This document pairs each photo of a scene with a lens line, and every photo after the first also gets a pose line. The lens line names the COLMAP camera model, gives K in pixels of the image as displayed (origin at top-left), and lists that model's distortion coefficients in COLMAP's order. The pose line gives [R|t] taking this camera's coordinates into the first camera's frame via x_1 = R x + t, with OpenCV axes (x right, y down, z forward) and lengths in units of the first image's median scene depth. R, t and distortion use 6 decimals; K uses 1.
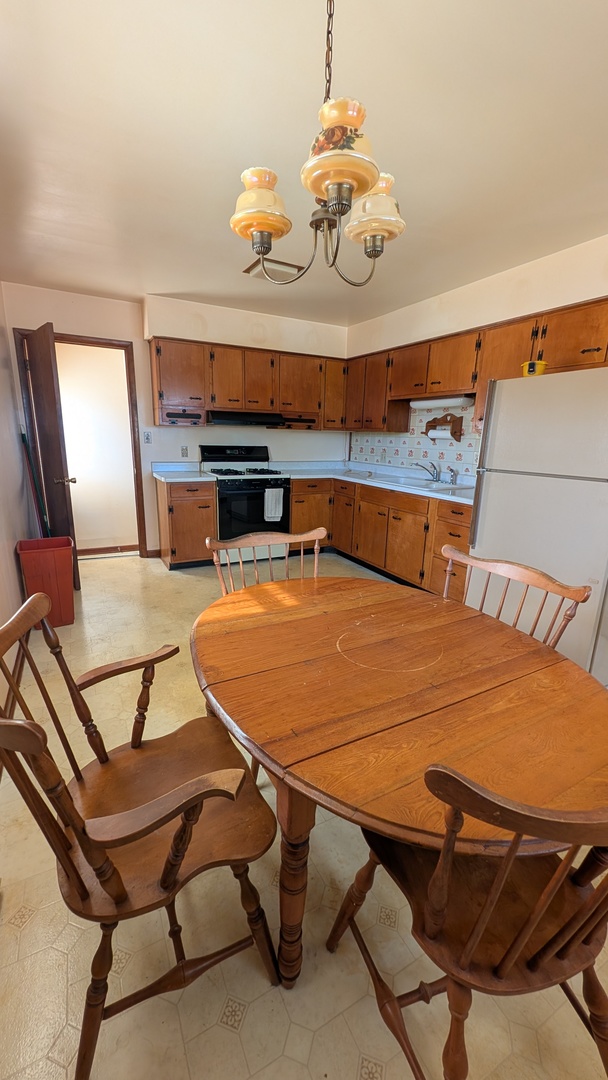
lens RADIAL K [[426.0, 0, 304.0], [0, 426.0, 540.0], [0, 0, 1]] dist [0.000255, 0.000041]
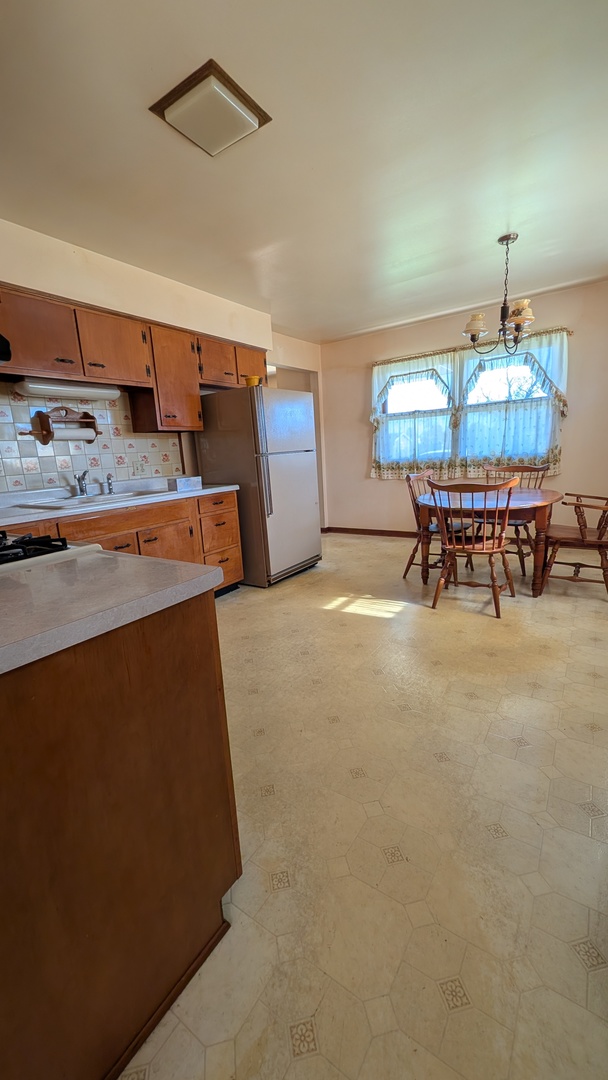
lens RADIAL K [[426.0, 0, 304.0], [0, 426.0, 540.0], [0, 0, 1]] dist [0.000255, 0.000041]
pose [[-0.469717, -0.172772, 0.865746, -0.652963], [0.265587, 0.907578, 0.325216, -0.260245], [-0.841920, 0.382690, -0.380418, 1.225491]]
